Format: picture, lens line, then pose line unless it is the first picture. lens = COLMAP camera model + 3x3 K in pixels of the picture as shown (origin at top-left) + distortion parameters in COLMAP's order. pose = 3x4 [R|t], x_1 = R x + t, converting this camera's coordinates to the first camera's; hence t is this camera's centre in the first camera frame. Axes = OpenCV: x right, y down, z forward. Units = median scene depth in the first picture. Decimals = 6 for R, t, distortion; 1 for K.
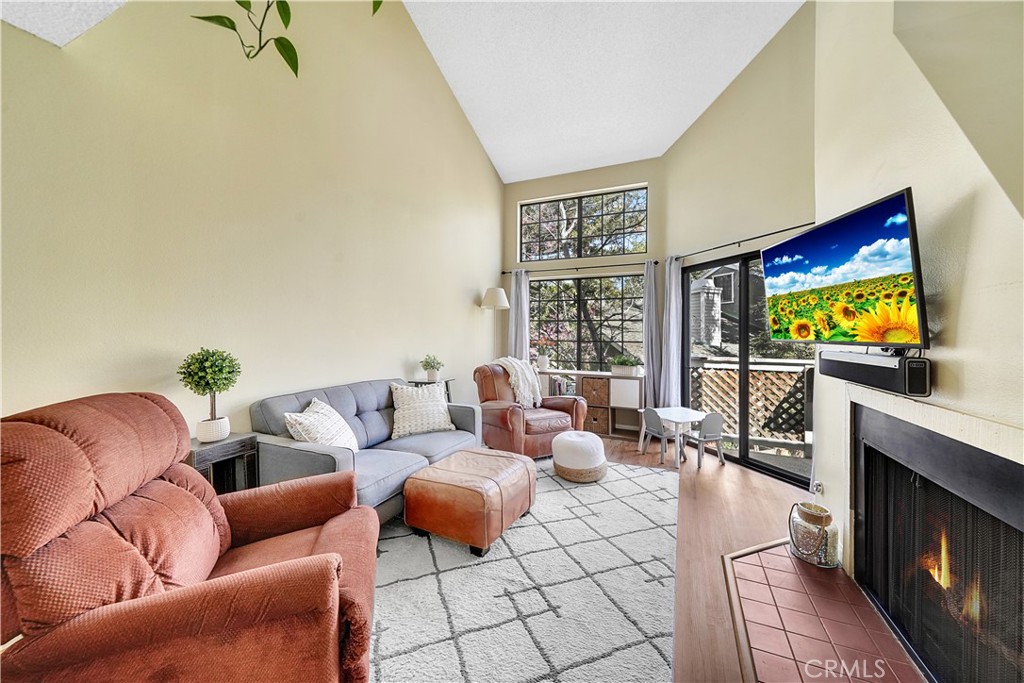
lens RADIAL K [[366.1, 0, 530.9], [0, 366.1, 330.6], [0, 0, 1]] dist [0.049148, 0.000007]
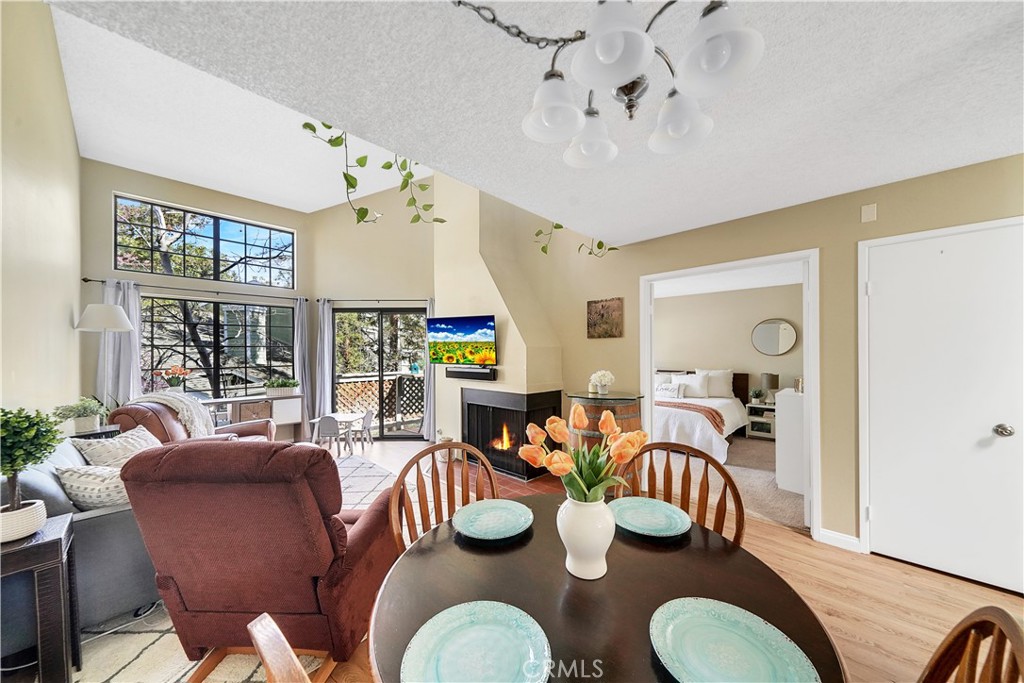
lens RADIAL K [[354.7, 0, 512.4], [0, 354.7, 345.4], [0, 0, 1]] dist [0.000237, -0.000004]
pose [[0.378517, 0.004355, 0.925584, -0.509144], [-0.004153, 0.999987, -0.003007, -0.035166], [-0.925585, -0.002705, 0.378530, -0.071730]]
